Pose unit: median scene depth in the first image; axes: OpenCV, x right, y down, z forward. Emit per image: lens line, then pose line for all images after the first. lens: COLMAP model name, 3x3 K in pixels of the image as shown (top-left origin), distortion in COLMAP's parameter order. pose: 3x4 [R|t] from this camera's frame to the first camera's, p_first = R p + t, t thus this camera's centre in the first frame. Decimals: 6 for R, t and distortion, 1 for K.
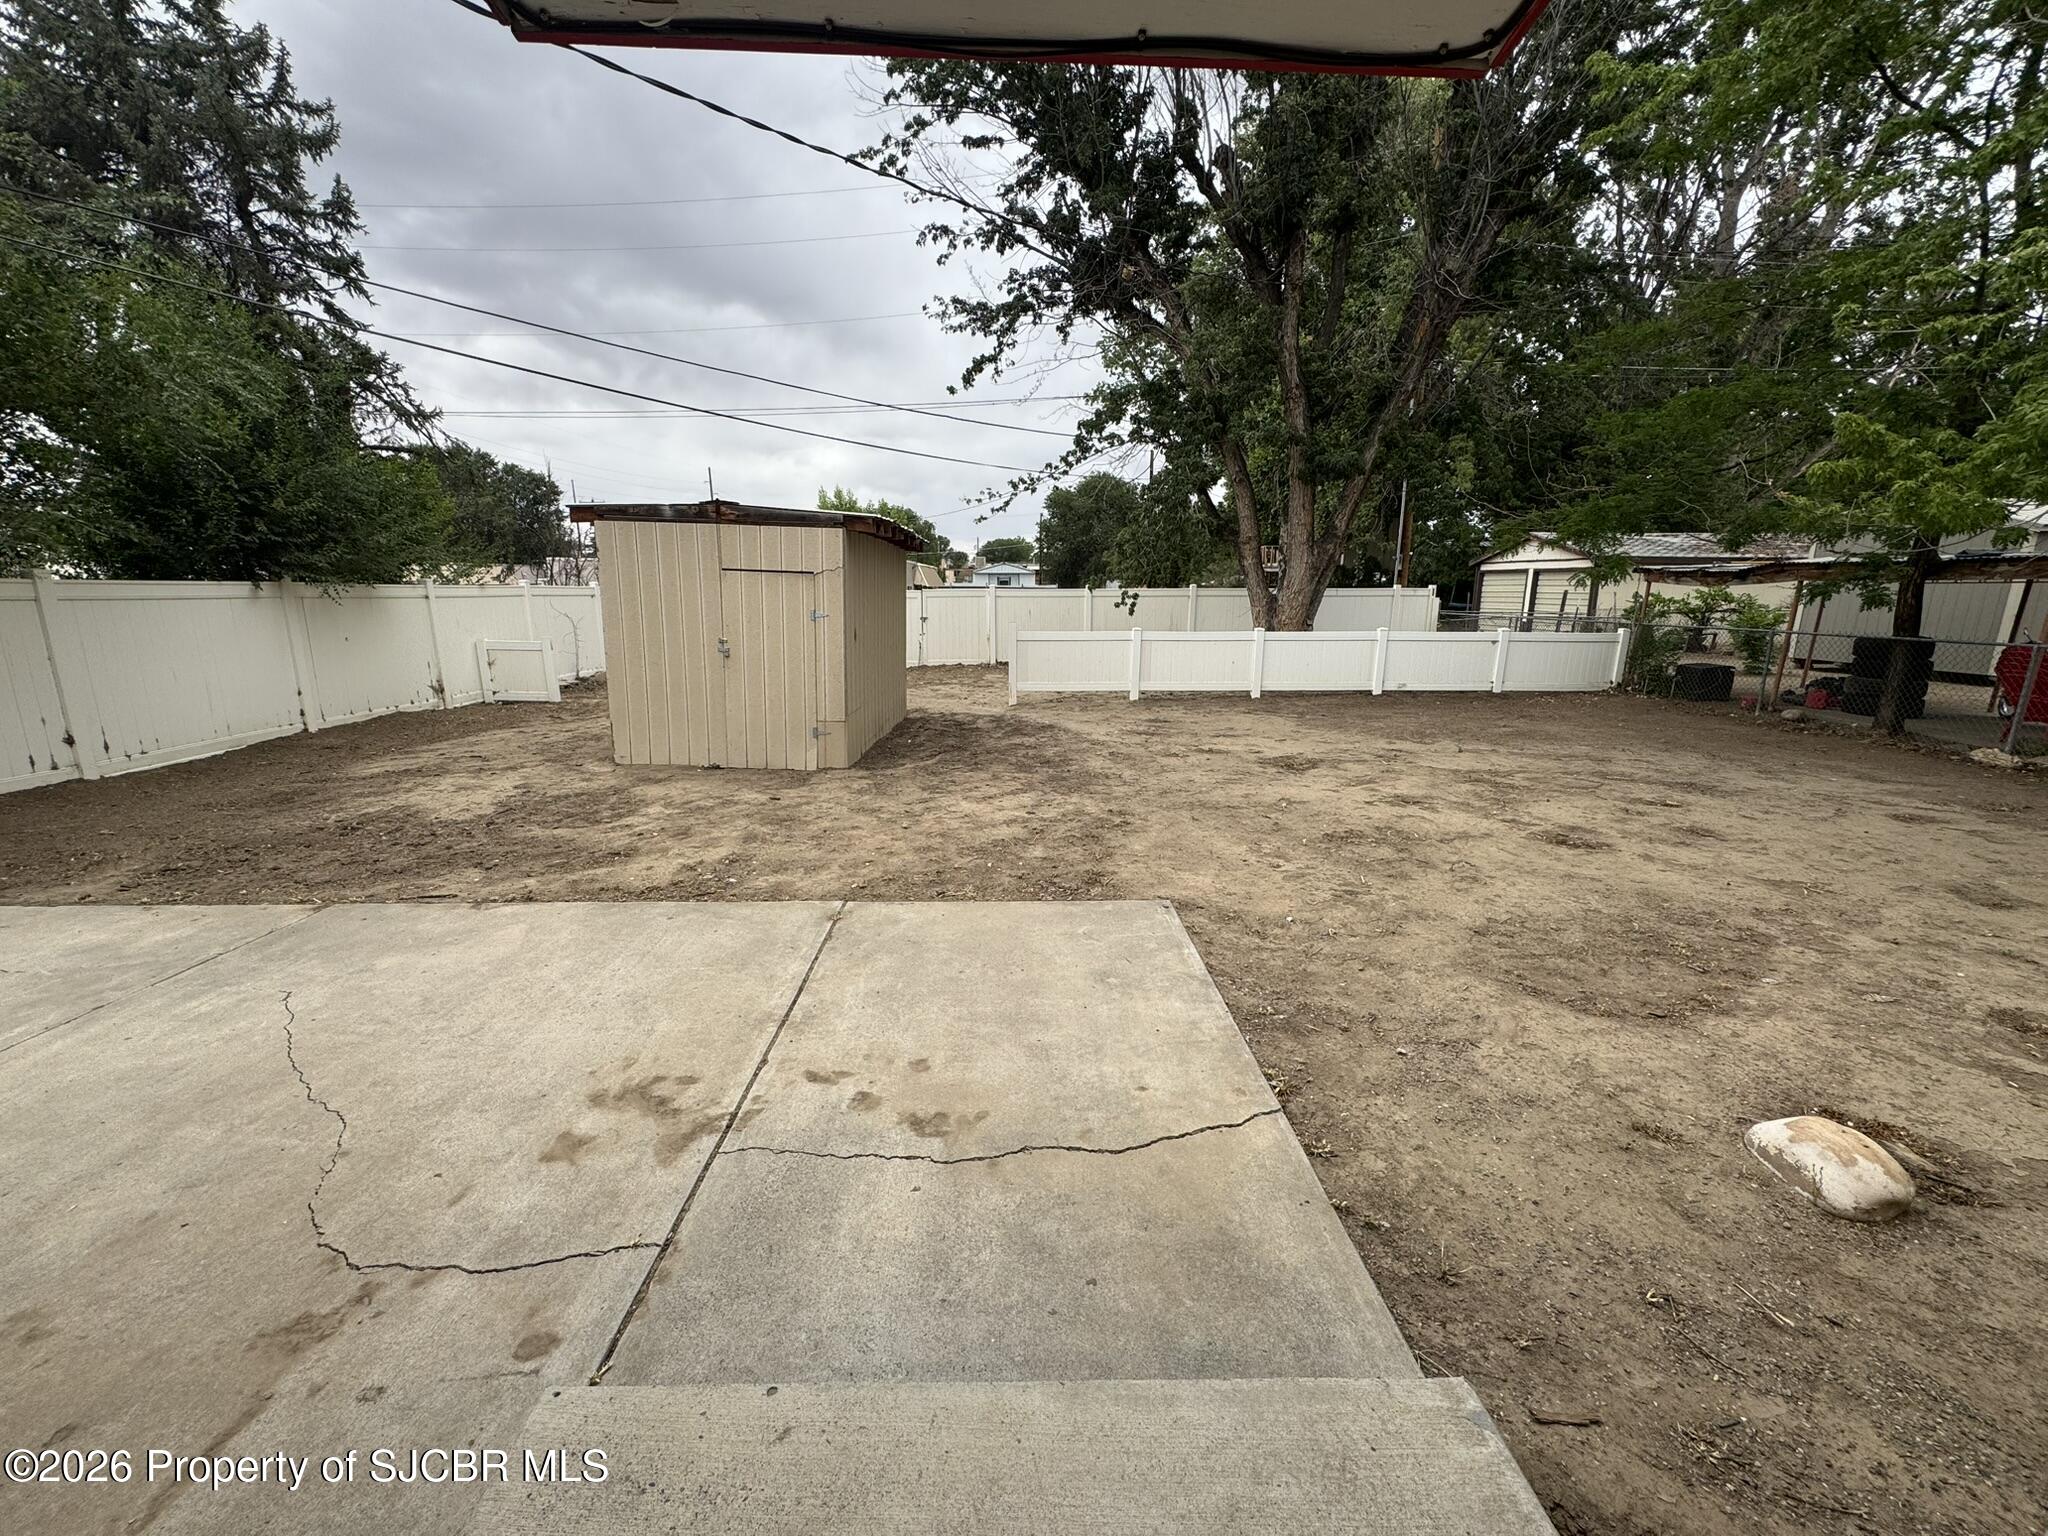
lens RADIAL K [[815.6, 0, 1025.2], [0, 815.6, 776.3], [0, 0, 1]] dist [-0.001733, 0.000135]
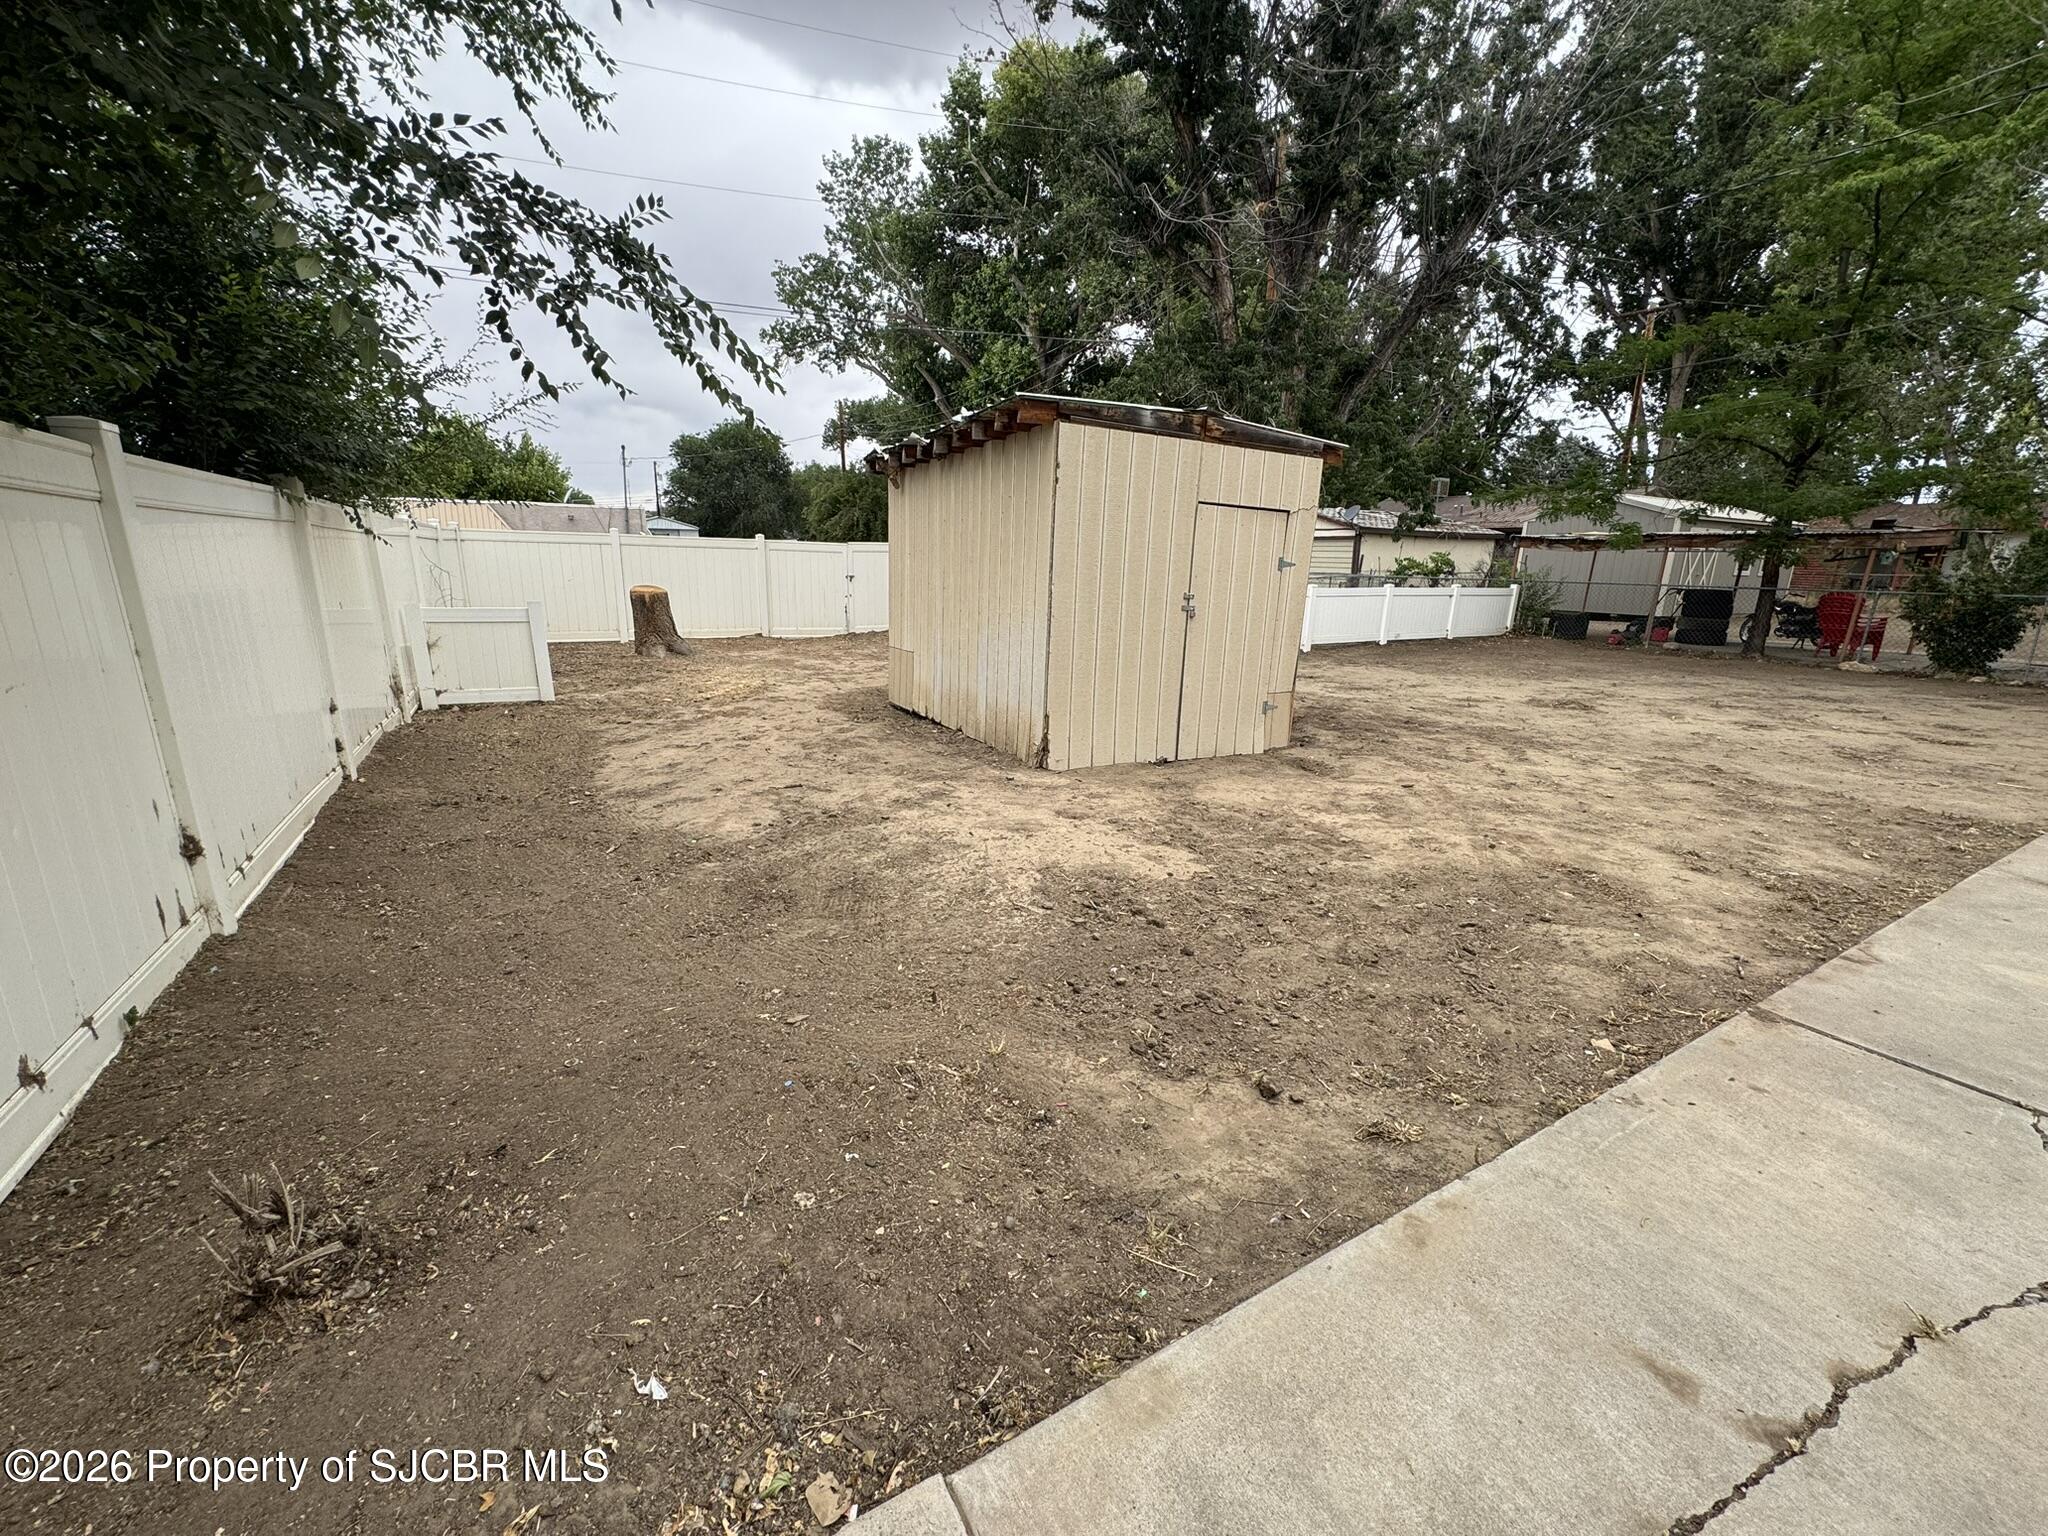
lens RADIAL K [[815.6, 0, 1017.8], [0, 815.6, 771.5], [0, 0, 1]] dist [-0.001733, 0.000135]
pose [[0.877219, -0.109214, 0.467503, -0.905295], [0.092440, 0.993983, 0.058754, -0.062896], [-0.471107, -0.008324, 0.882037, 0.401061]]
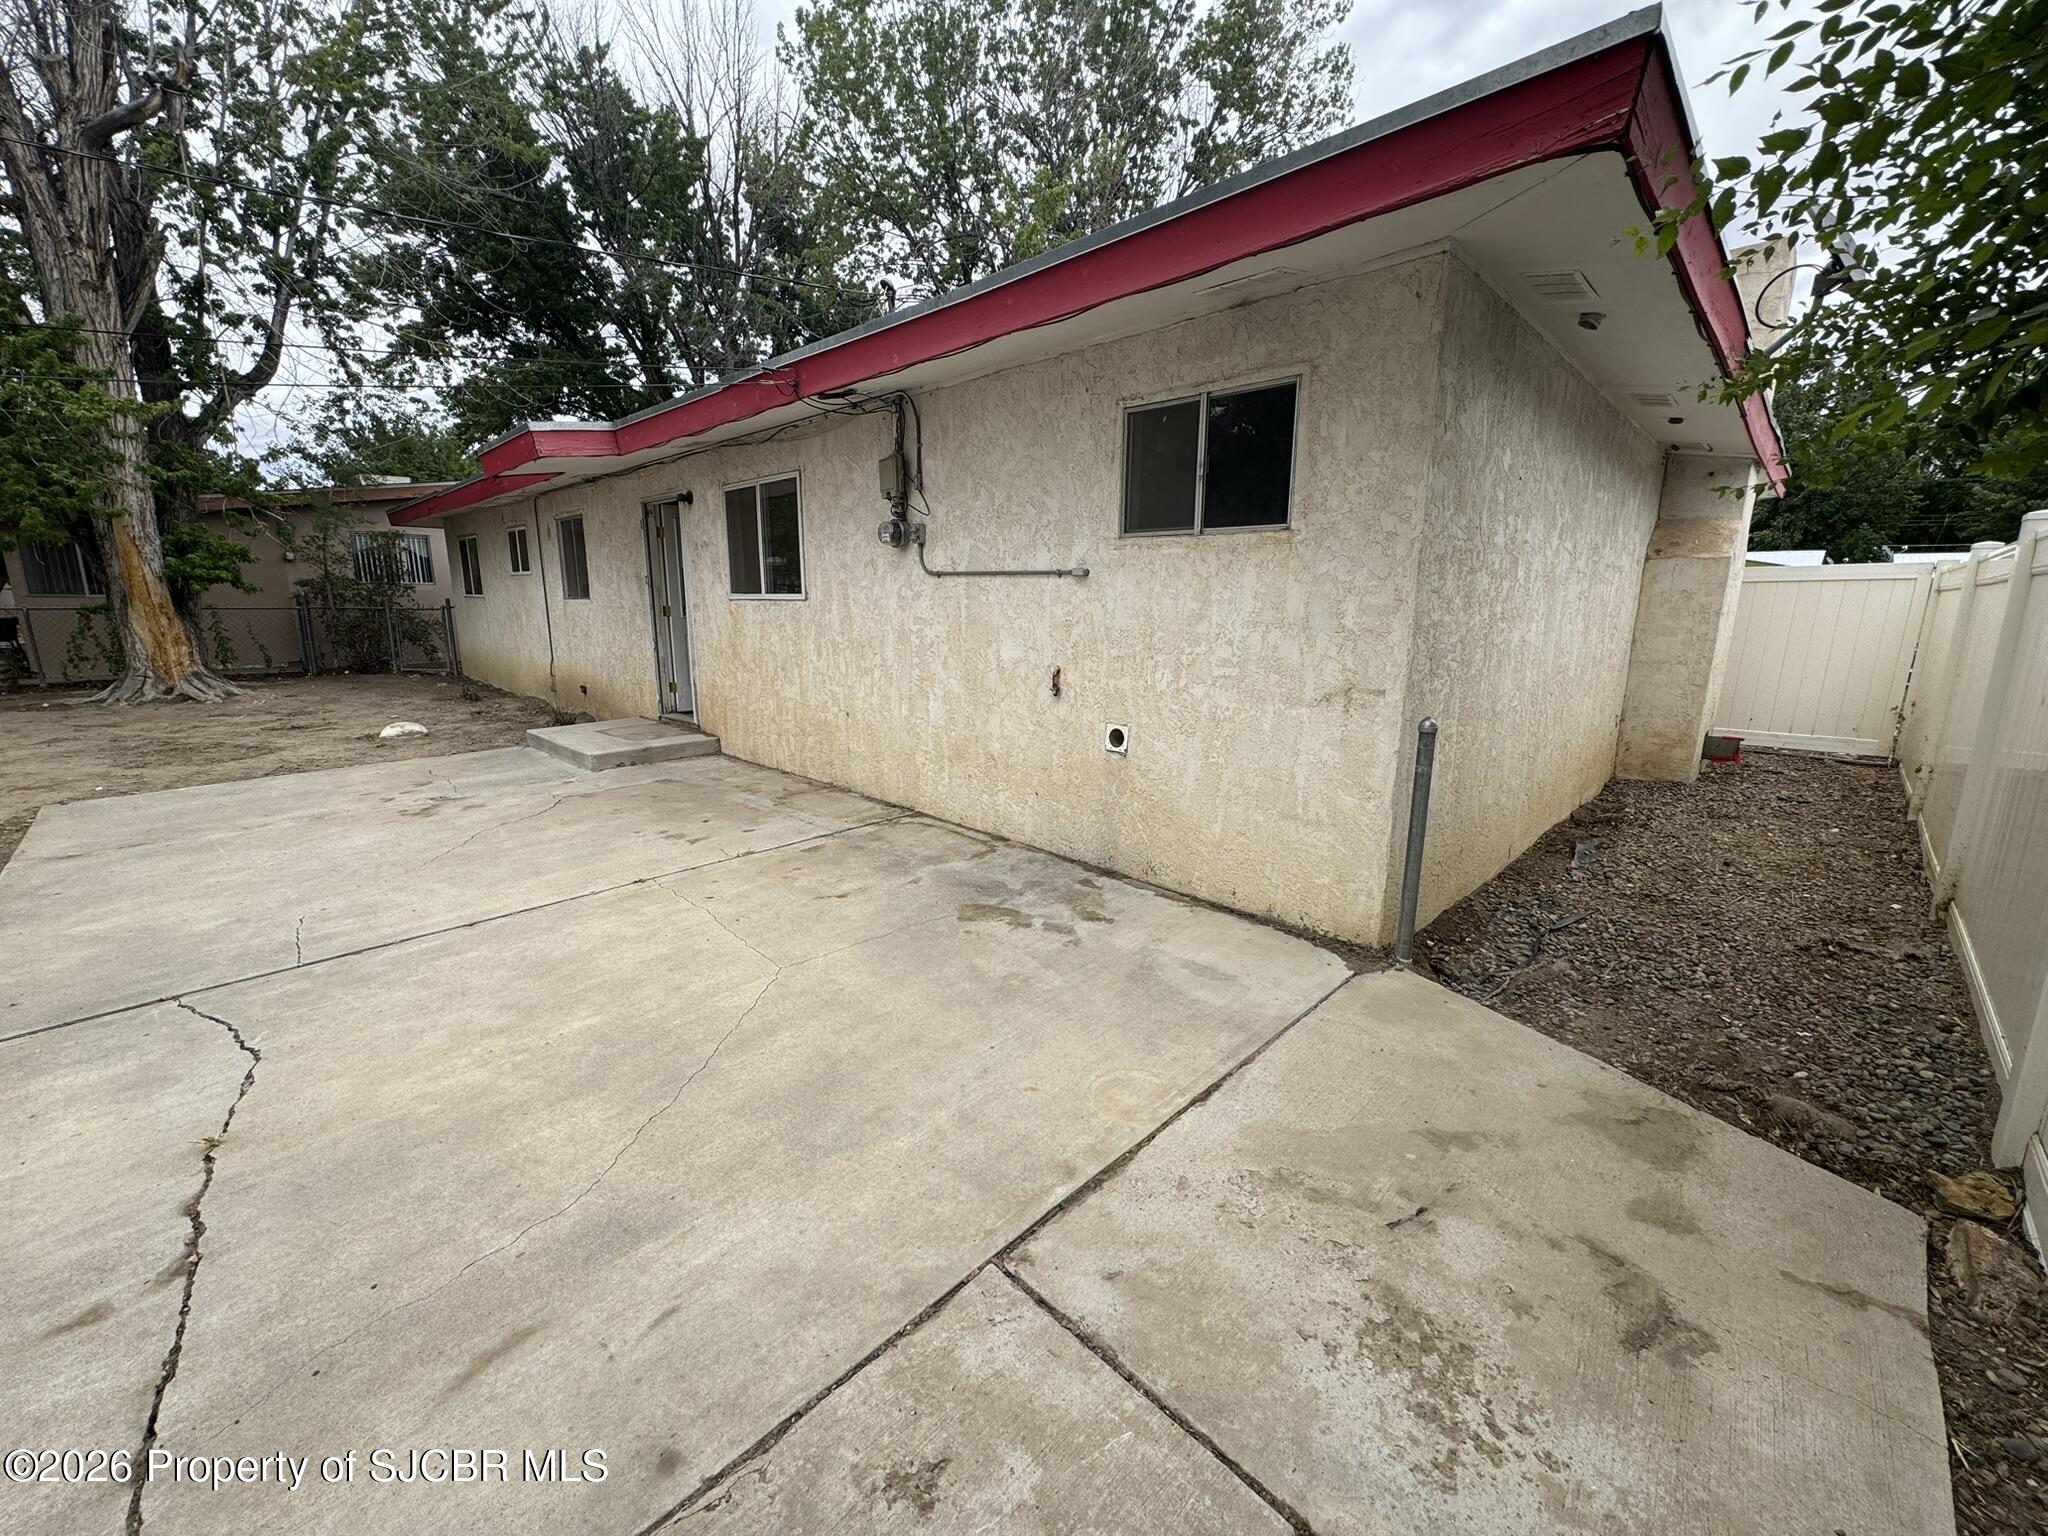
lens RADIAL K [[815.6, 0, 1026.0], [0, 815.6, 762.8], [0, 0, 1]] dist [-0.001733, 0.000135]
pose [[-0.700381, -0.151904, 0.697418, -0.997813], [0.149779, 0.924059, 0.351683, -0.068912], [-0.697878, 0.350771, -0.624441, 0.405509]]
